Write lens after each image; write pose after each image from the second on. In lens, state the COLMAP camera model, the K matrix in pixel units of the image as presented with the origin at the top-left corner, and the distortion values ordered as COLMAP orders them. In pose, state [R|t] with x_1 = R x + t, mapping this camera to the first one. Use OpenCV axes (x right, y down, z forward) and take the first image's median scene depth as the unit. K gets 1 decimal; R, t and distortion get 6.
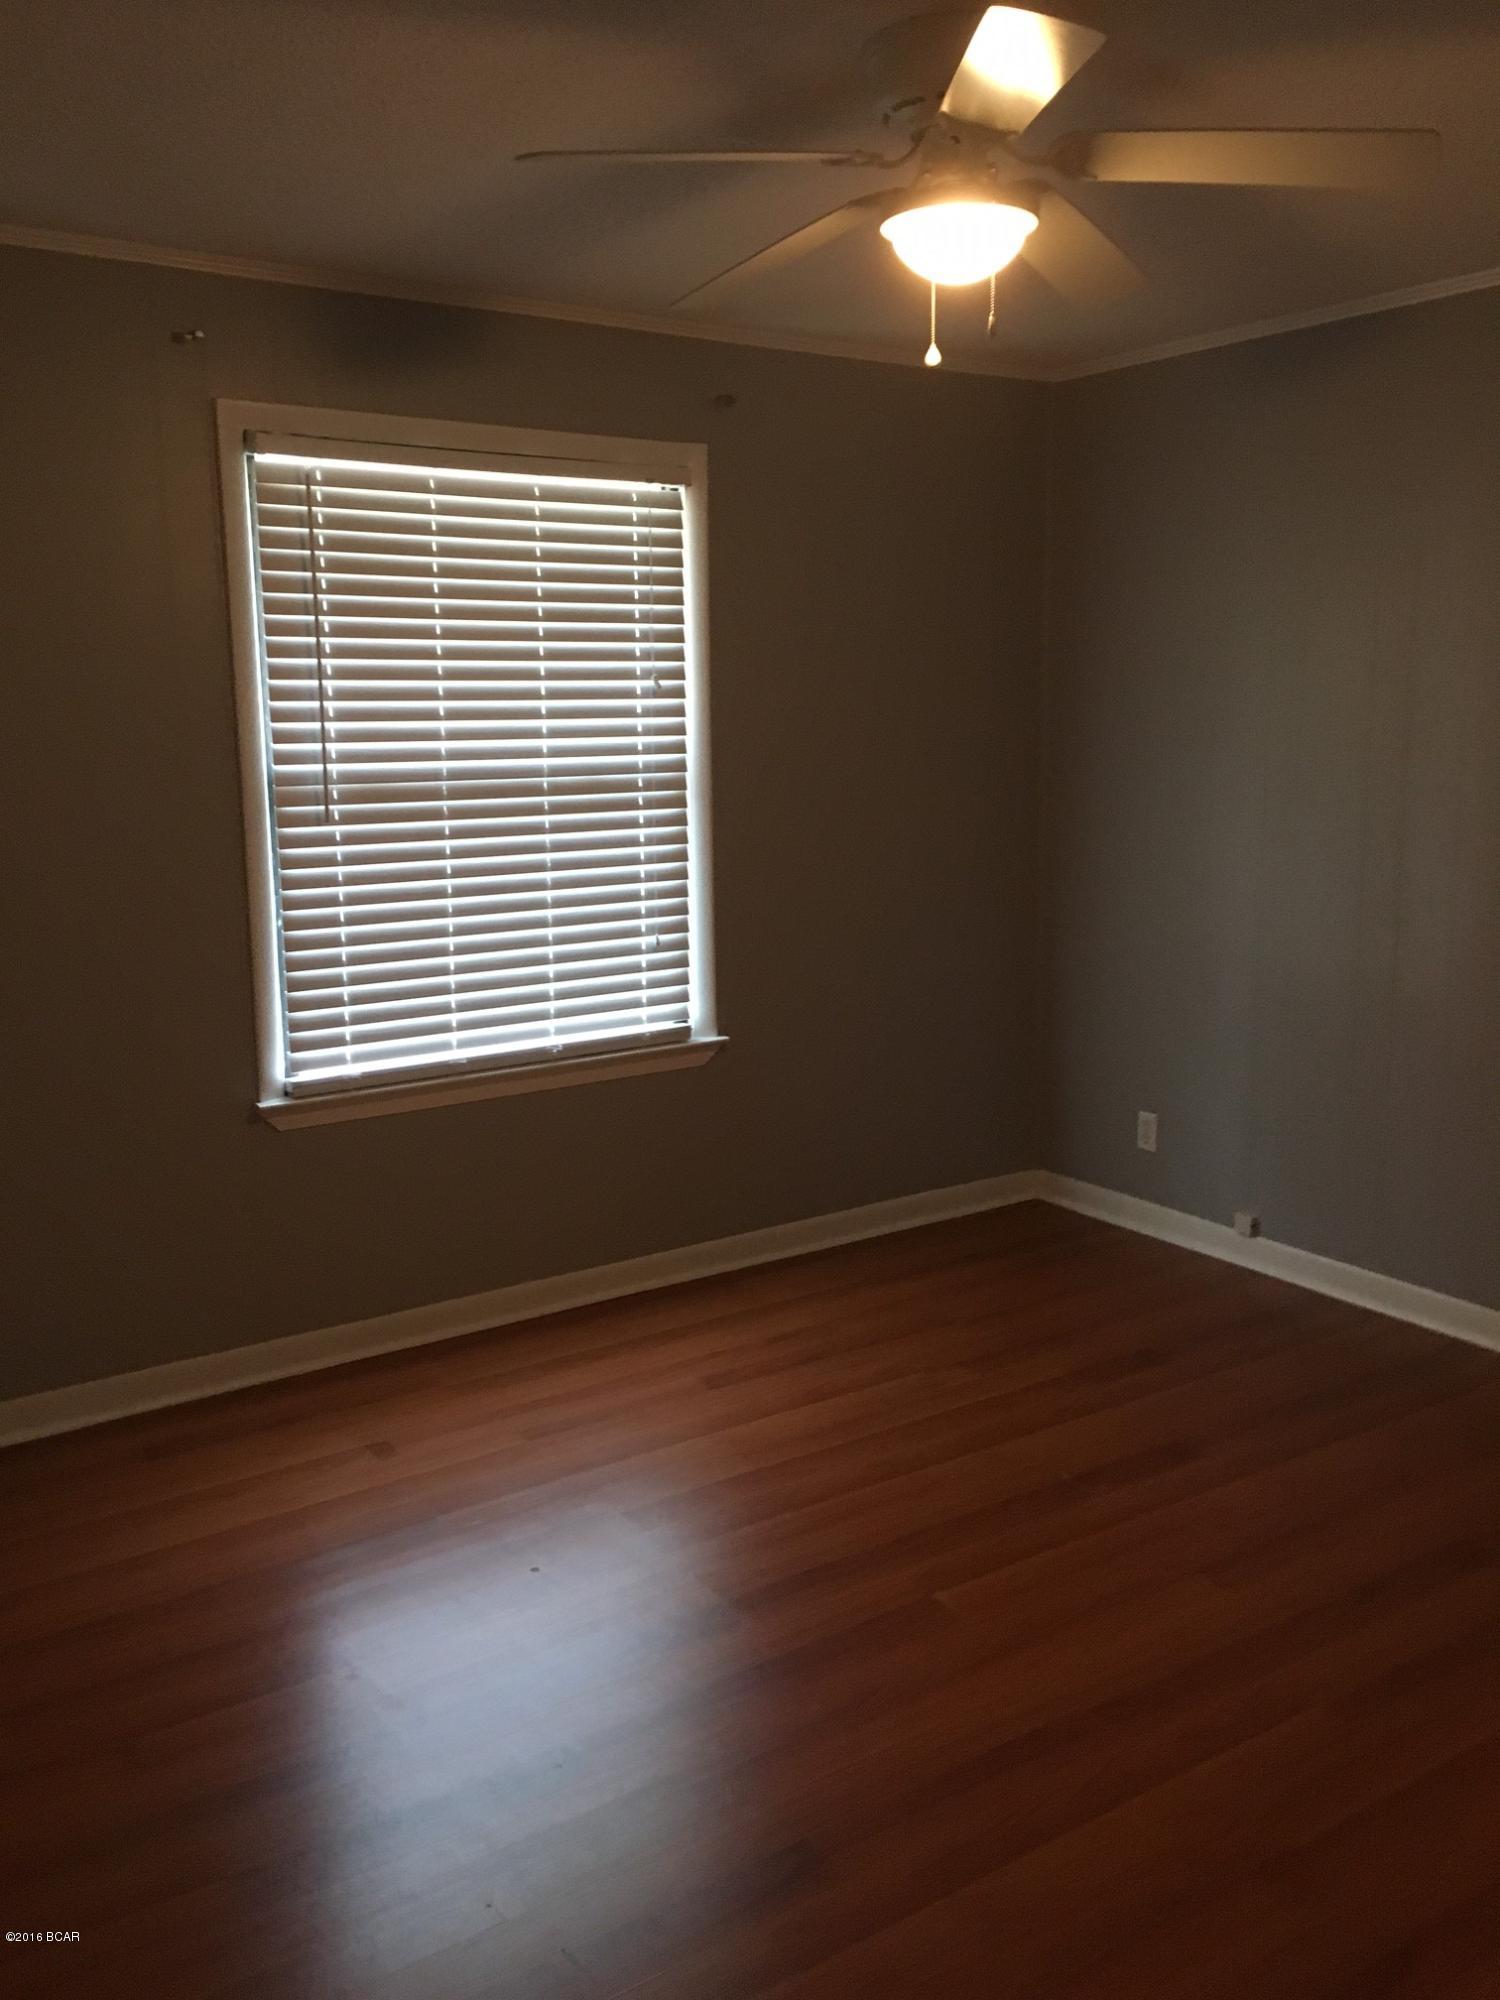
lens RADIAL K [[1690.8, 0, 746.0], [0, 1690.8, 1007.2], [0, 0, 1]] dist [0.016648, -0.013544]
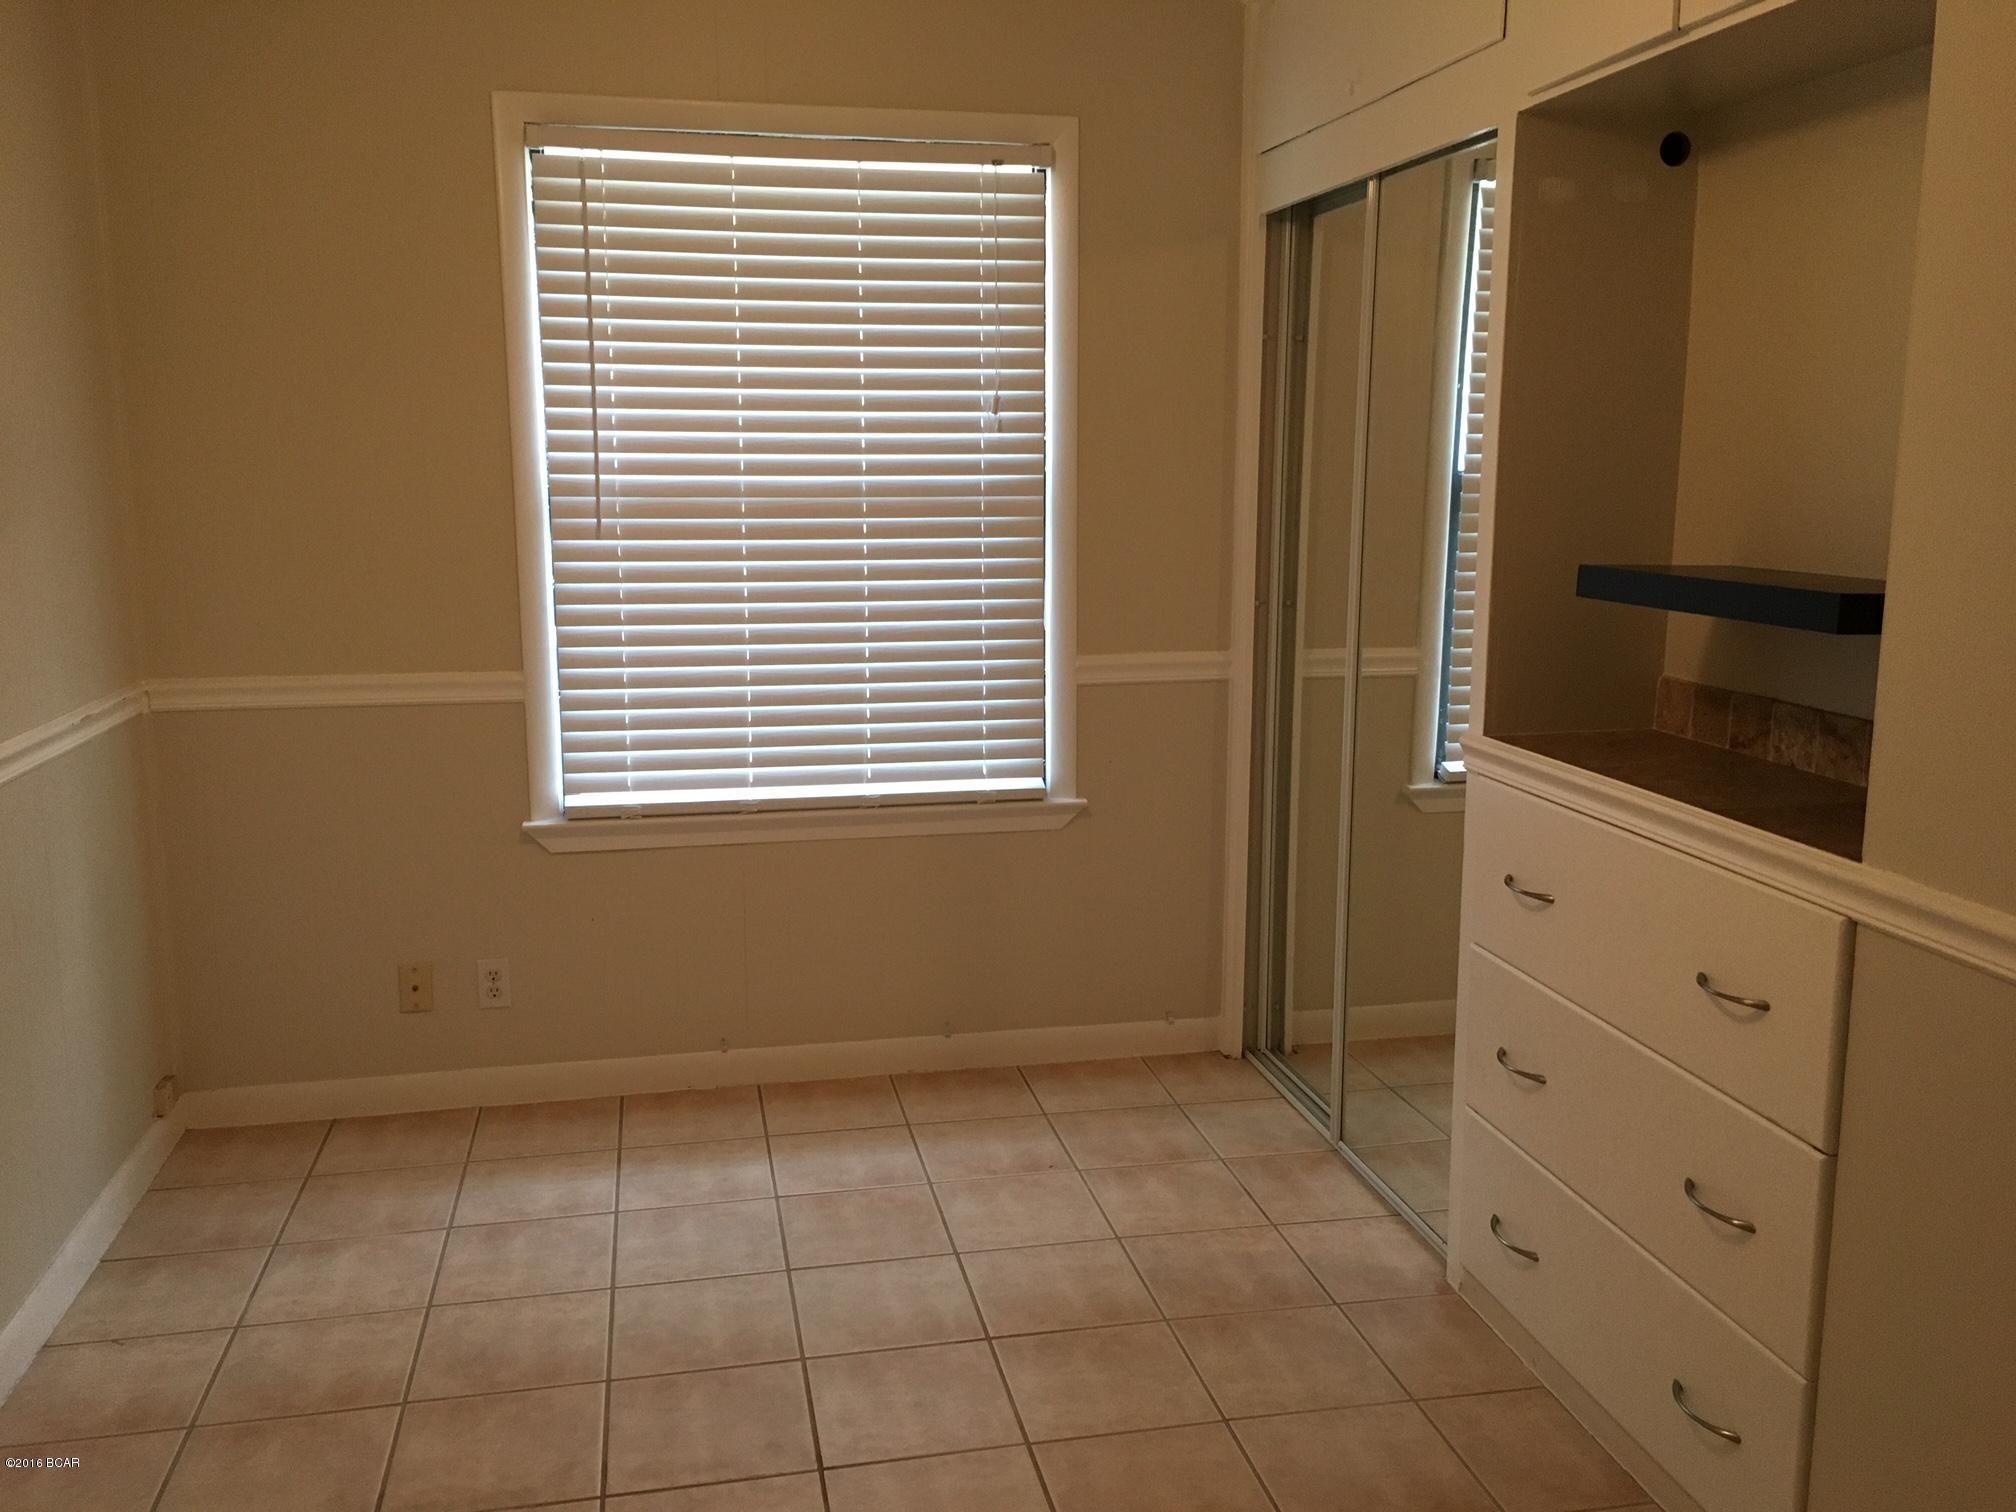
lens RADIAL K [[1704.3, 0, 1014.2], [0, 1704.3, 751.6], [0, 0, 1]] dist [0.016648, -0.013544]
pose [[0.922896, 0.089446, -0.374516, 0.329451], [-0.083489, 0.995990, 0.032137, -0.038173], [0.375888, 0.001609, 0.926664, 0.196779]]
